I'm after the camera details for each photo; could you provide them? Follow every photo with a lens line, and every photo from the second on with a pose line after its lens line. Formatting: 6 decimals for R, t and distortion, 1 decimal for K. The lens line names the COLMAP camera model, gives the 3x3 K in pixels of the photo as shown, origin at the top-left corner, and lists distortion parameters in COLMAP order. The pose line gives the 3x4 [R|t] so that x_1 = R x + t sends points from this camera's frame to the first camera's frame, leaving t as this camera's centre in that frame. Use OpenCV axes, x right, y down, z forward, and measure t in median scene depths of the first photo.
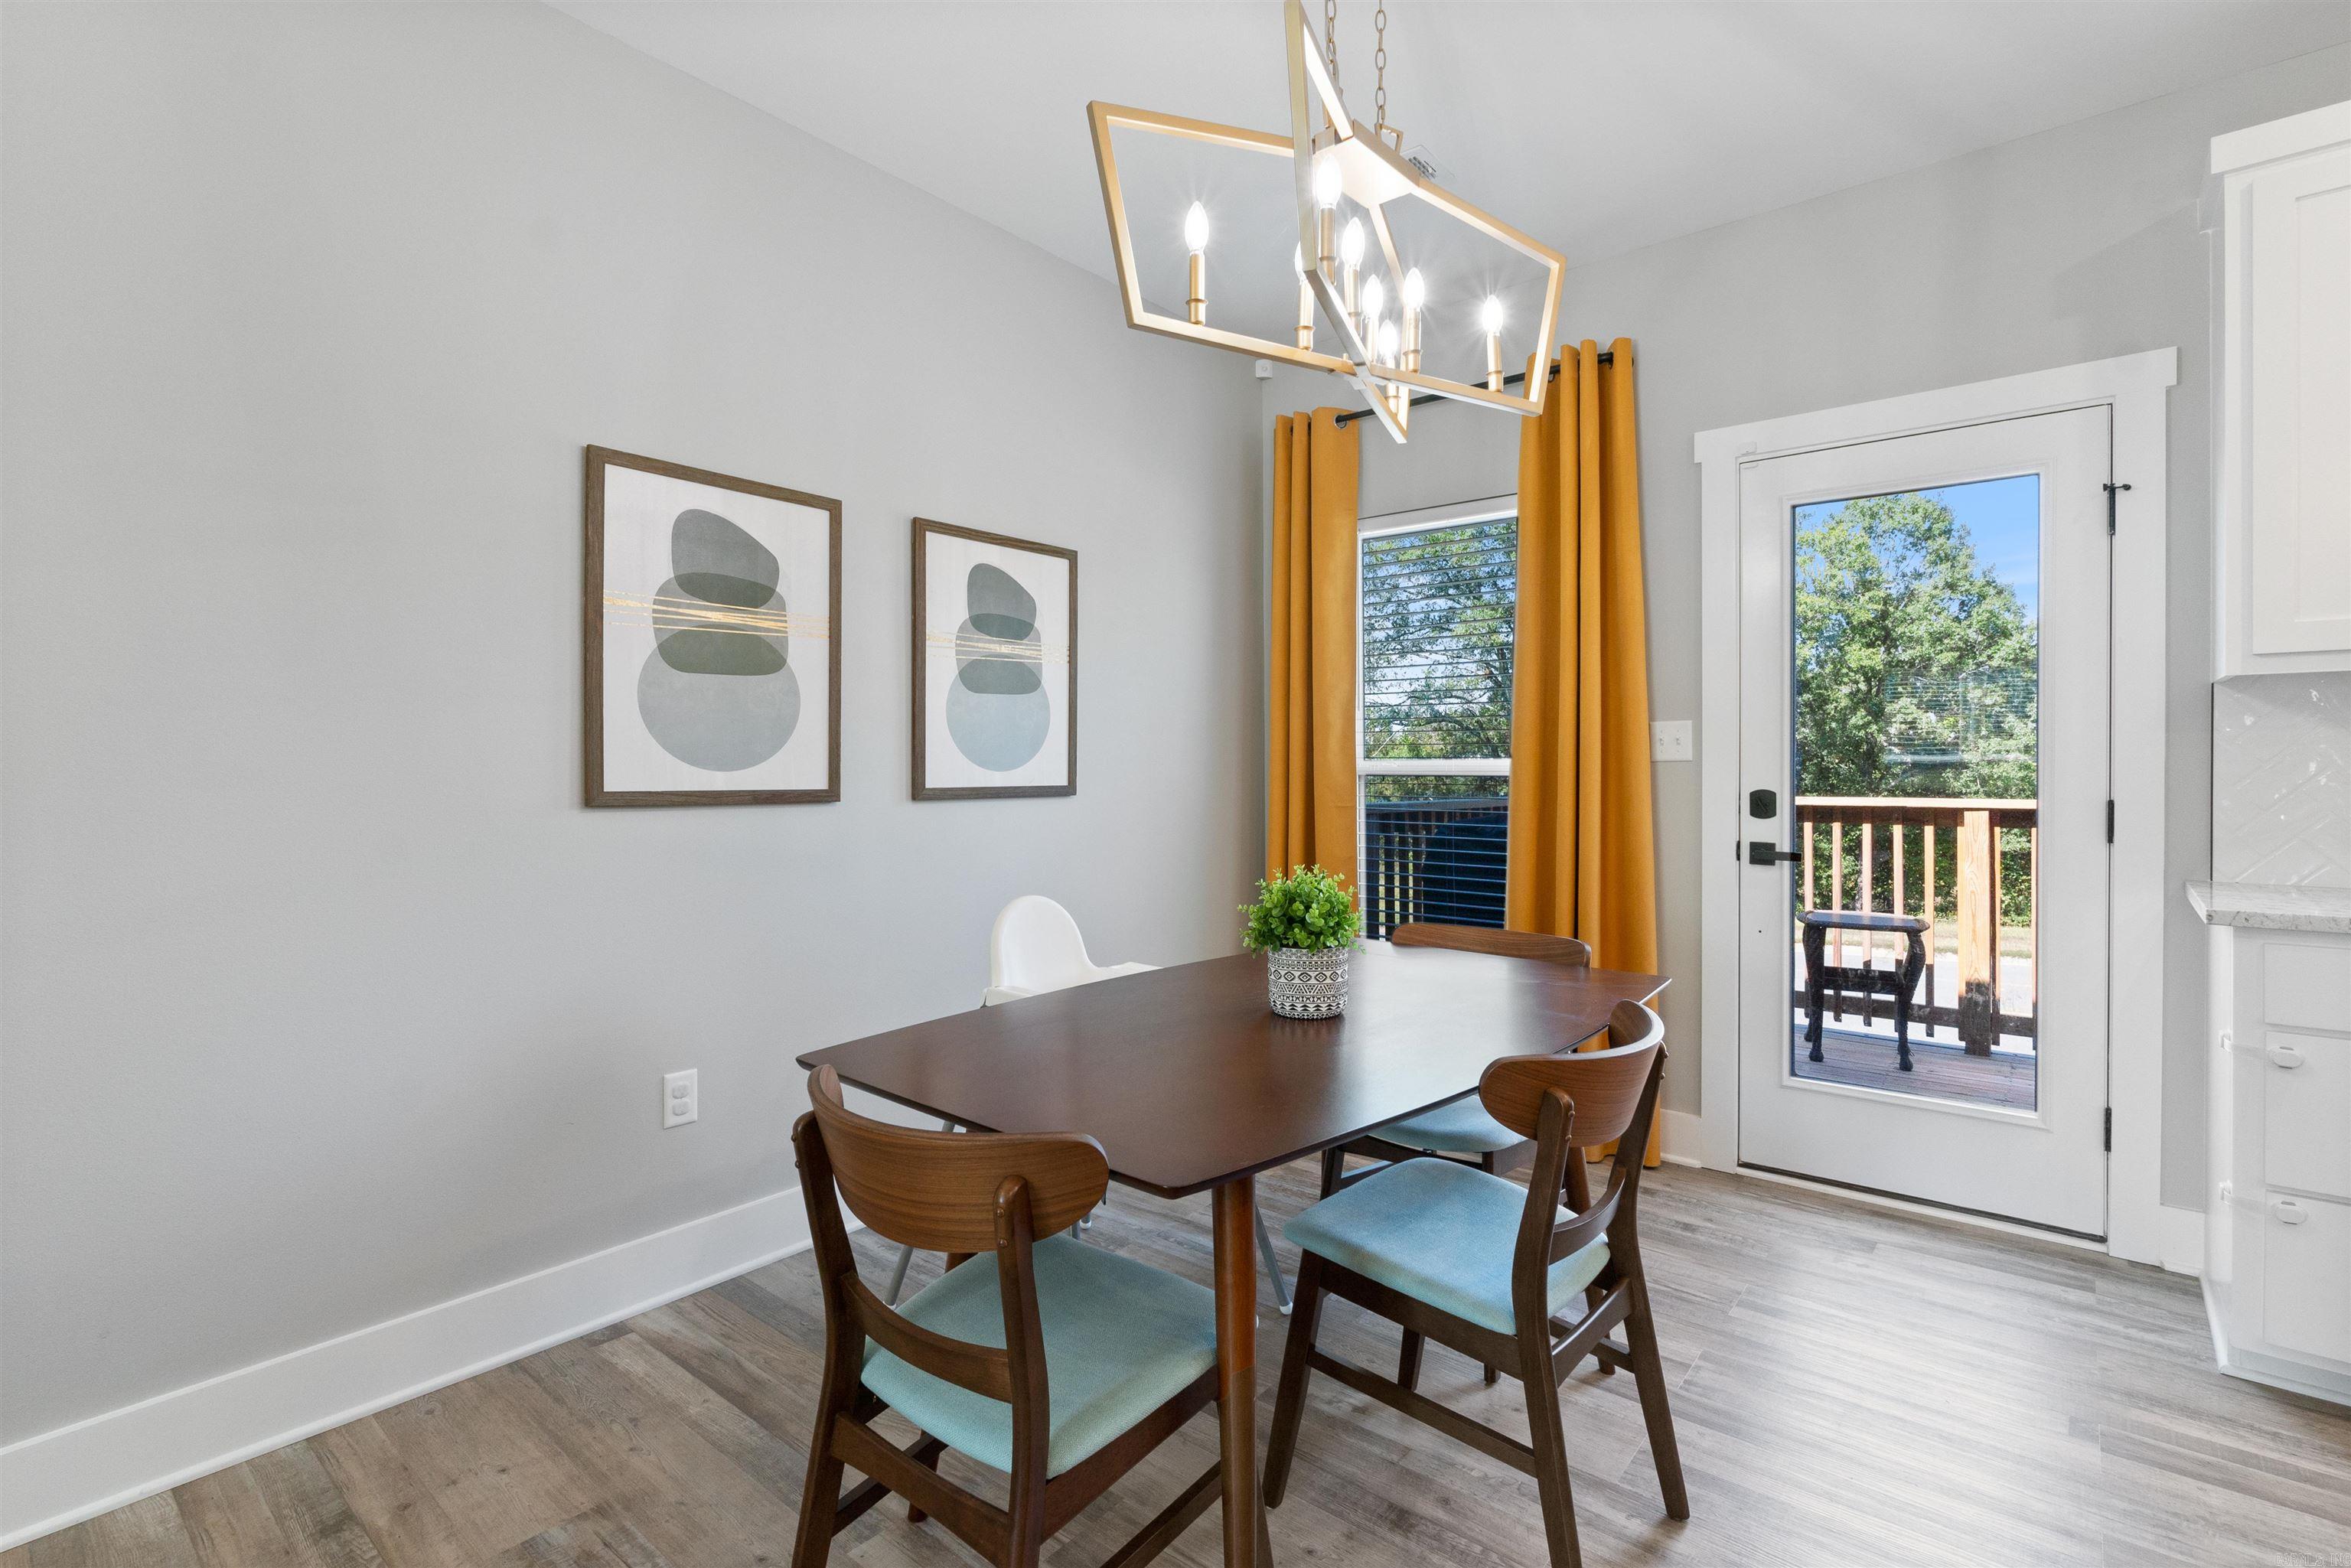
lens RADIAL K [[1087.3, 0, 1166.6], [0, 1087.3, 770.0], [0, 0, 1]] dist [-0.011435, 0.002895]
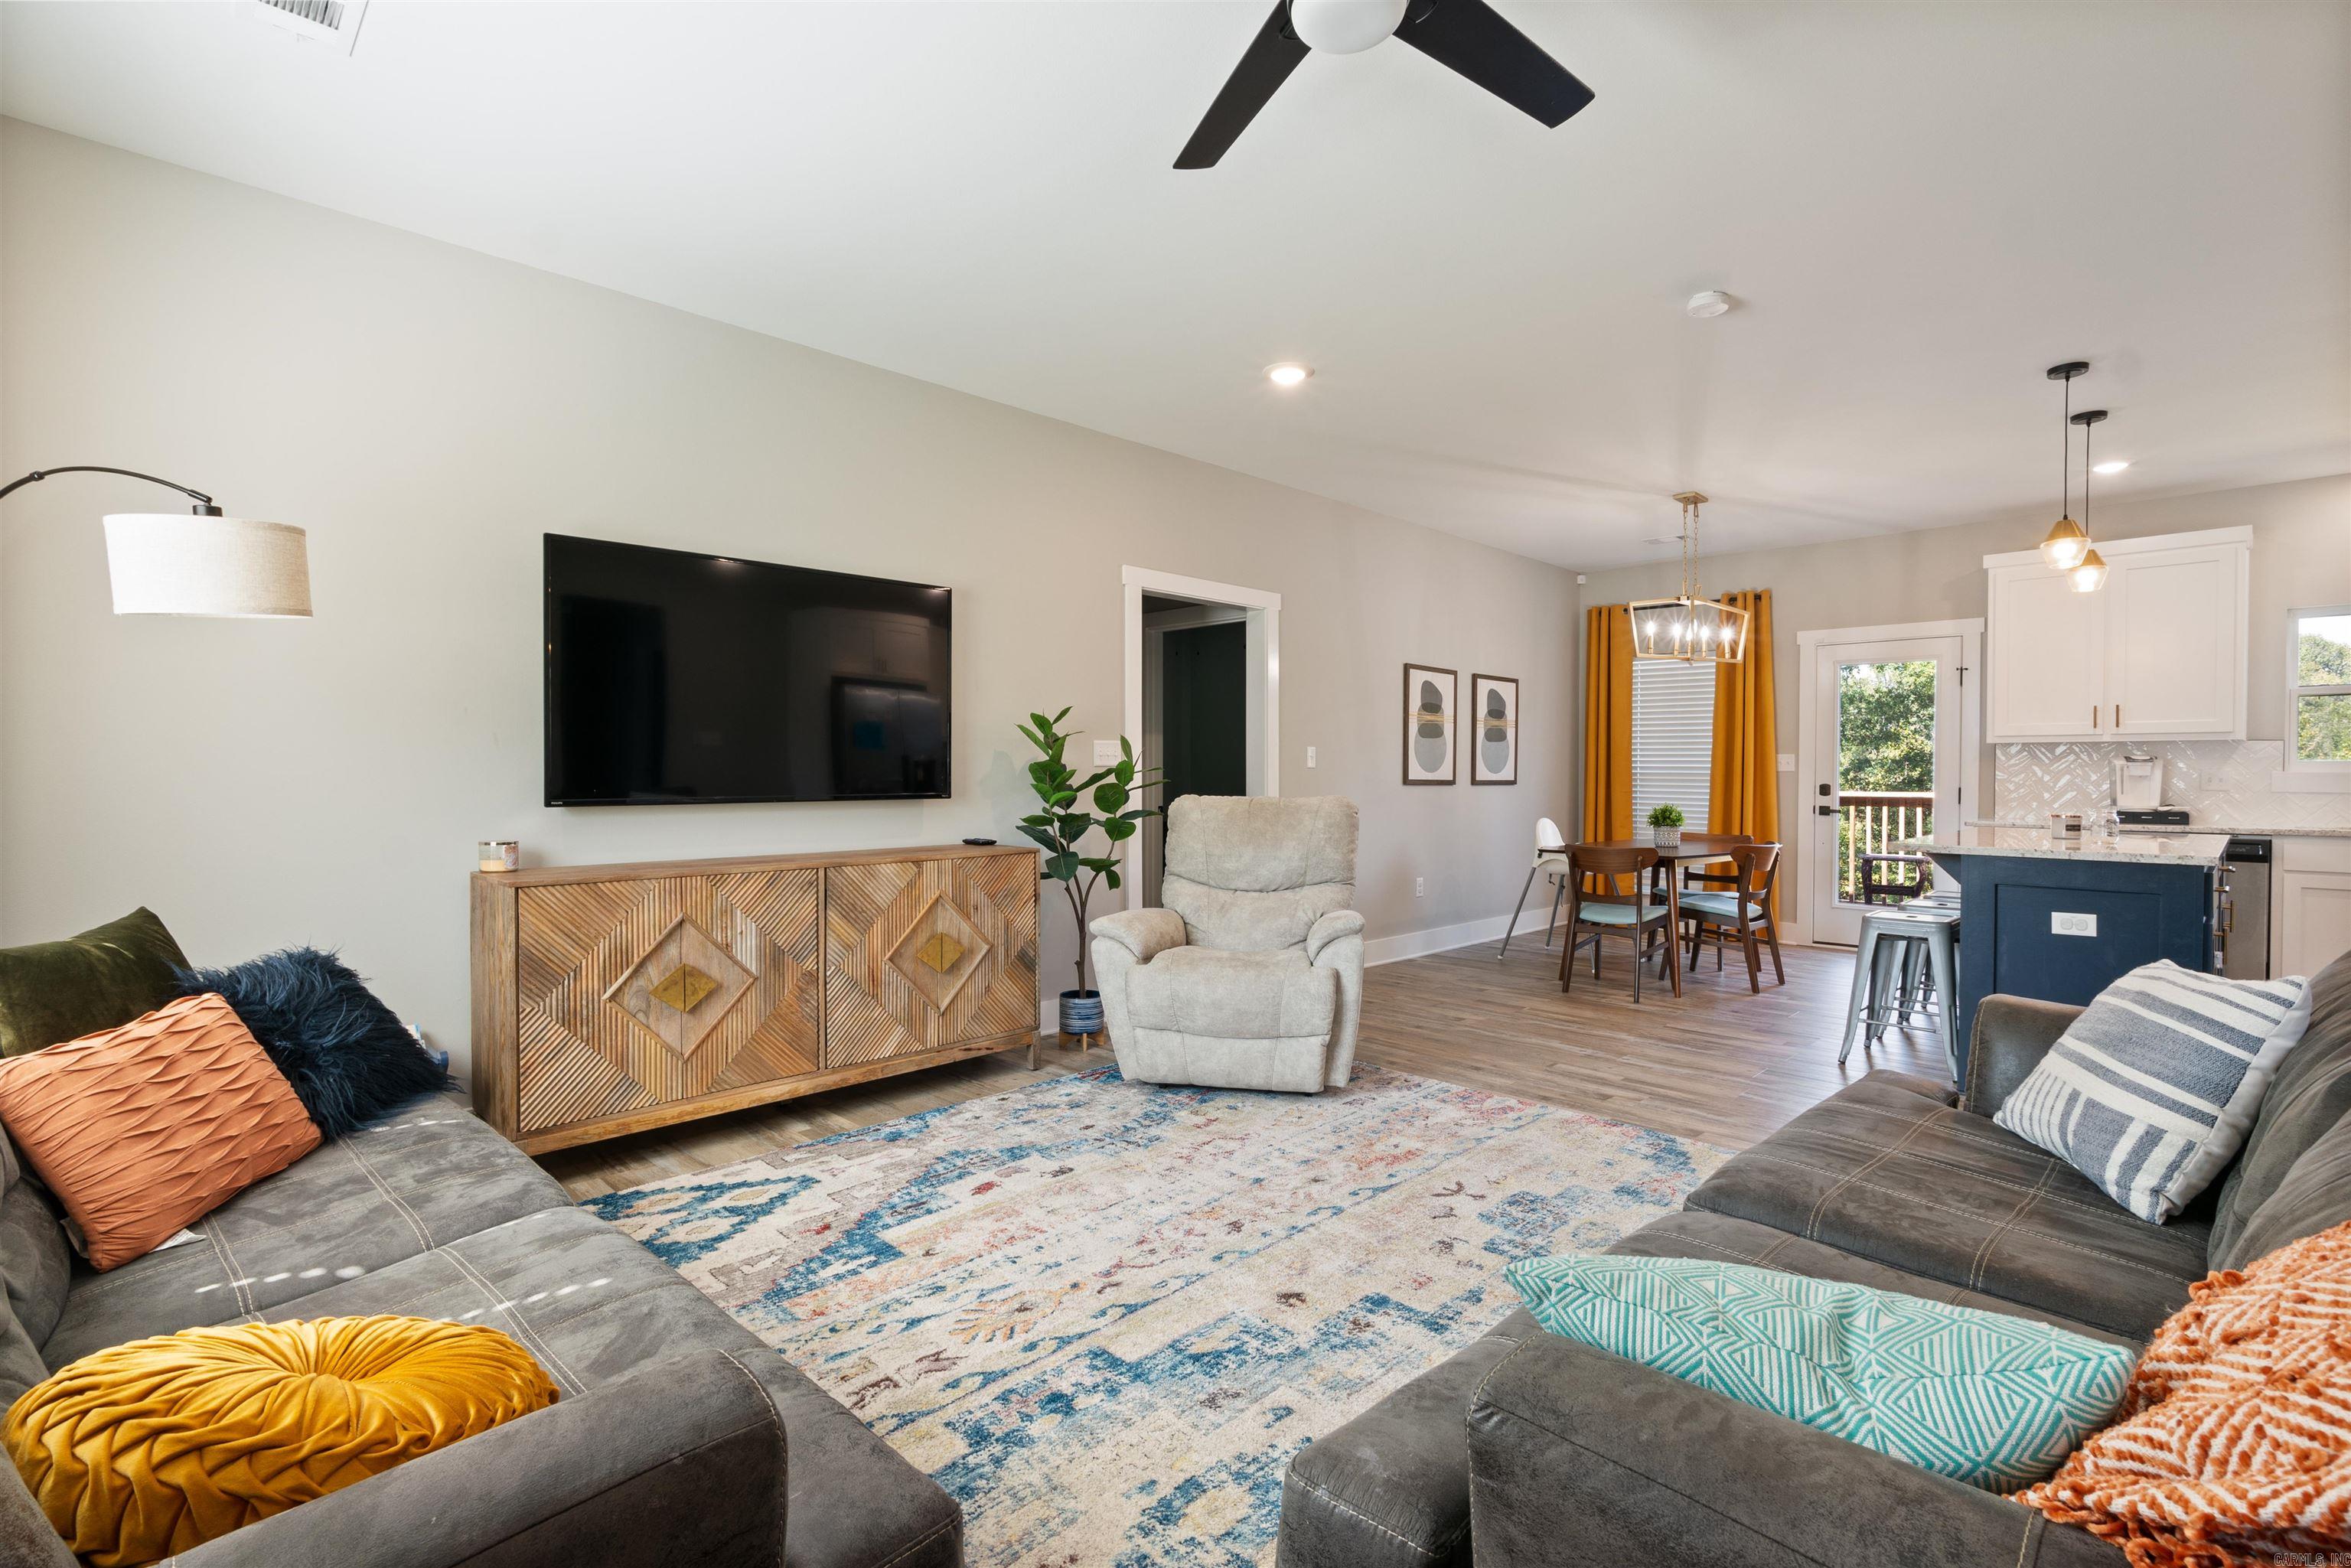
lens RADIAL K [[1087.3, 0, 1163.0], [0, 1087.3, 785.5], [0, 0, 1]] dist [-0.011435, 0.002895]
pose [[0.995550, 0.008258, -0.093871, -0.797156], [-0.007372, 0.999925, 0.009779, 0.011136], [0.093945, -0.009044, 0.995536, -1.779101]]
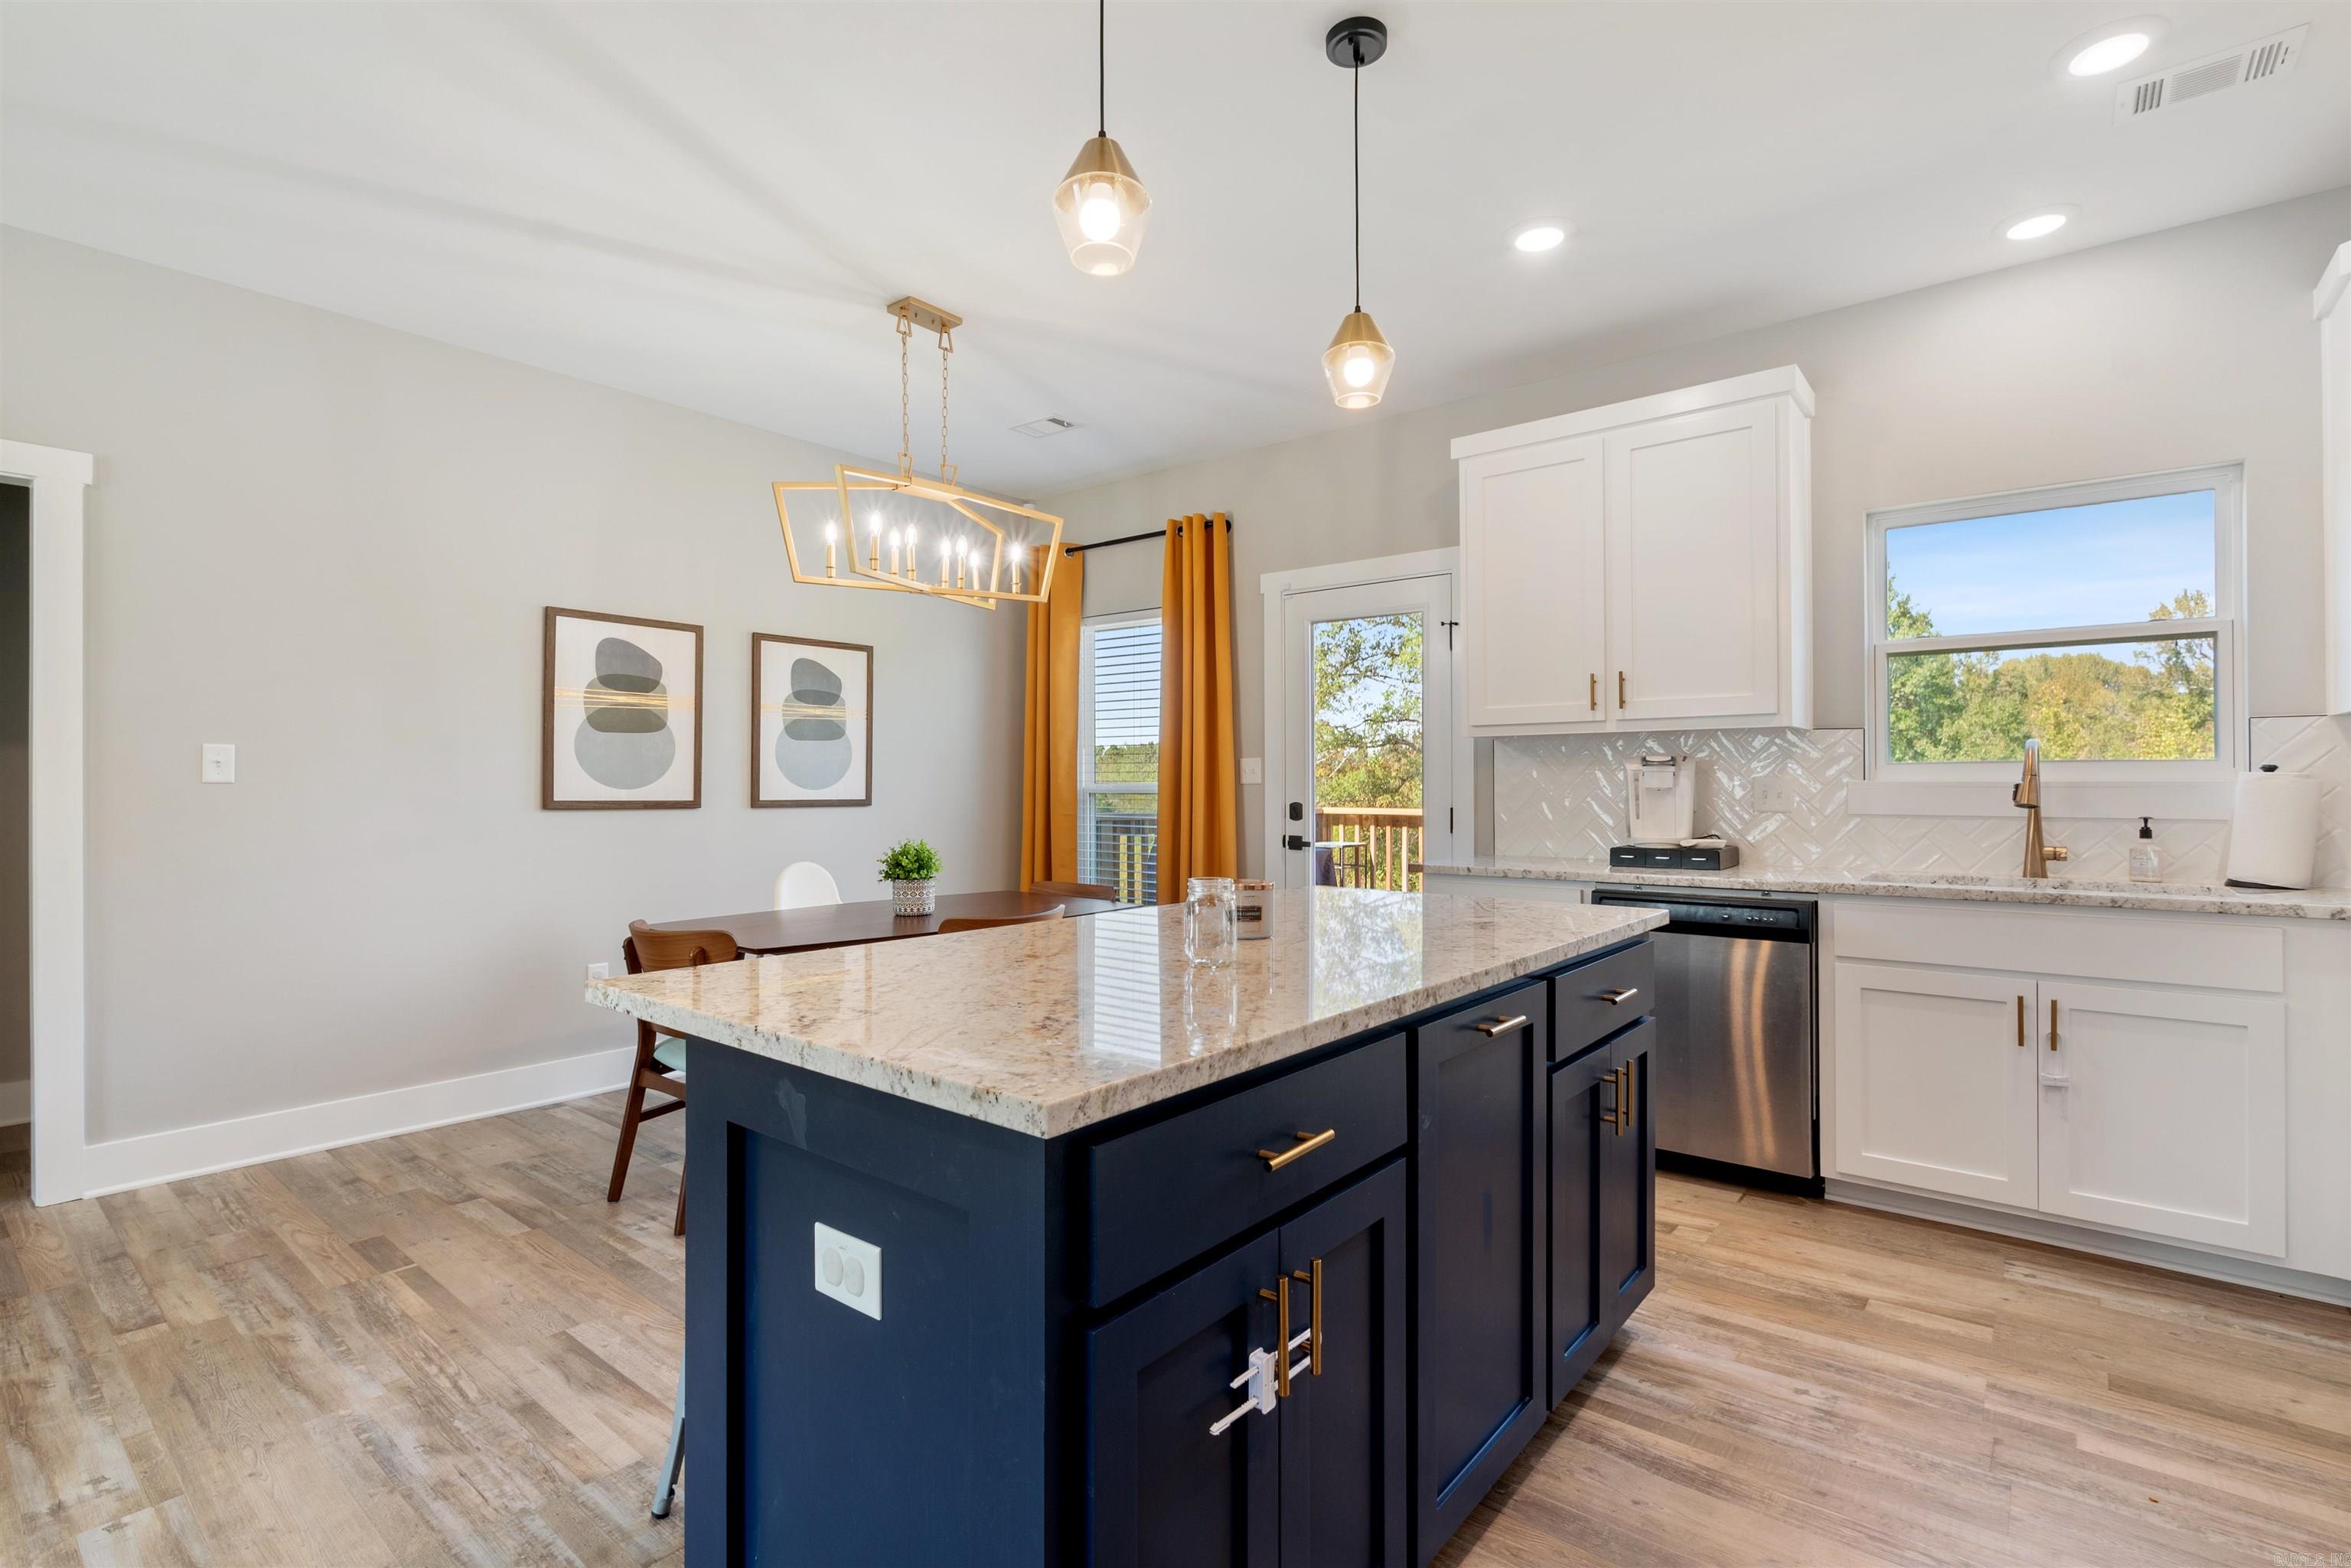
lens RADIAL K [[1087.3, 0, 1166.0], [0, 1087.3, 773.8], [0, 0, 1]] dist [-0.011435, 0.002895]
pose [[0.999951, 0.001735, 0.009717, 0.408748], [-0.001590, 0.999889, -0.014813, 0.000572], [-0.009741, 0.014797, 0.999843, -0.688394]]
